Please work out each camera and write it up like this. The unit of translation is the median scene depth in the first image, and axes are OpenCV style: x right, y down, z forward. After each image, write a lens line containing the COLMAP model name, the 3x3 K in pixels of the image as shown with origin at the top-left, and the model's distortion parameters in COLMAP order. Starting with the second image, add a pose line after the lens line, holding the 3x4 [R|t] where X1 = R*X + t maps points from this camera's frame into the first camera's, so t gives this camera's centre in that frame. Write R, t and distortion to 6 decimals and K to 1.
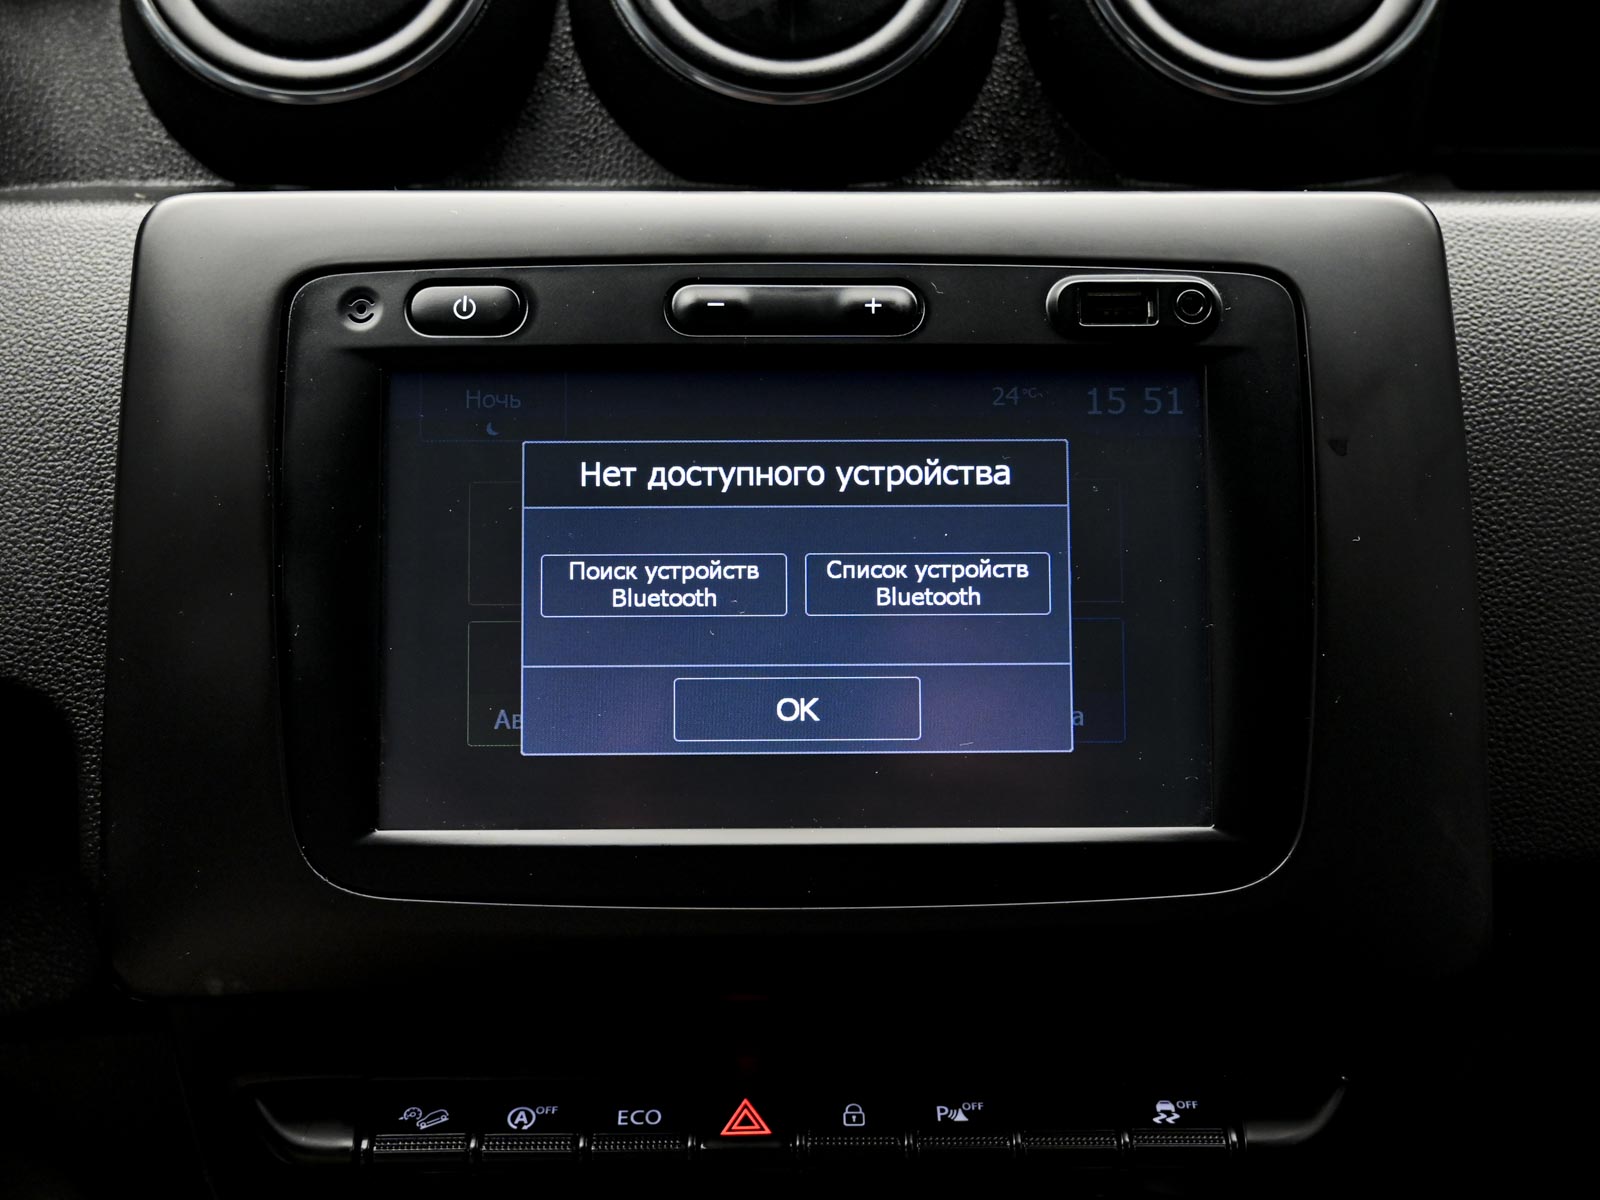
lens RADIAL K [[1959.2, 0, 800.0], [0, 1959.2, 600.0], [0, 0, 1]] dist [-0.005245, 0.031454]
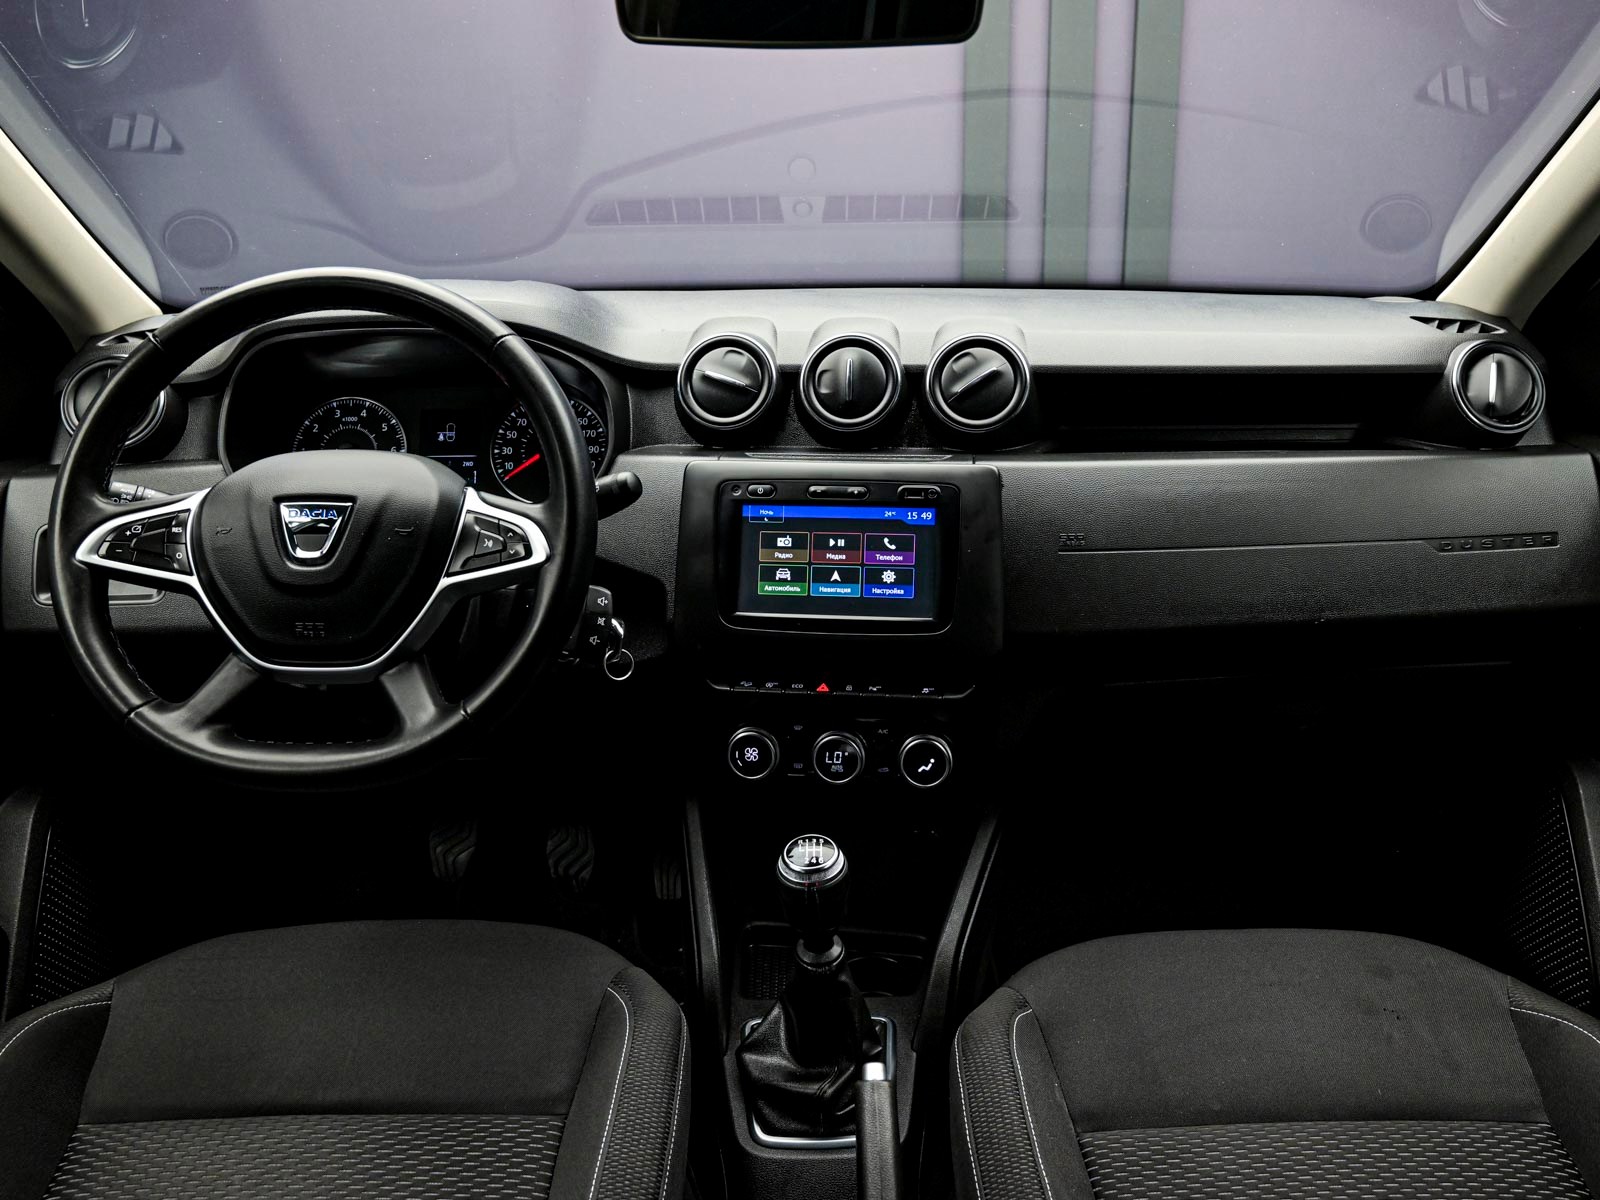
lens RADIAL K [[1117.7, 0, 800.0], [0, 1117.7, 600.0], [0, 0, 1]] dist [-0.000068, -0.000022]
pose [[0.987819, 0.032617, -0.152148, 0.285751], [-0.027544, 0.998996, 0.035333, -0.000319], [0.153148, -0.030712, 0.987726, -1.367266]]
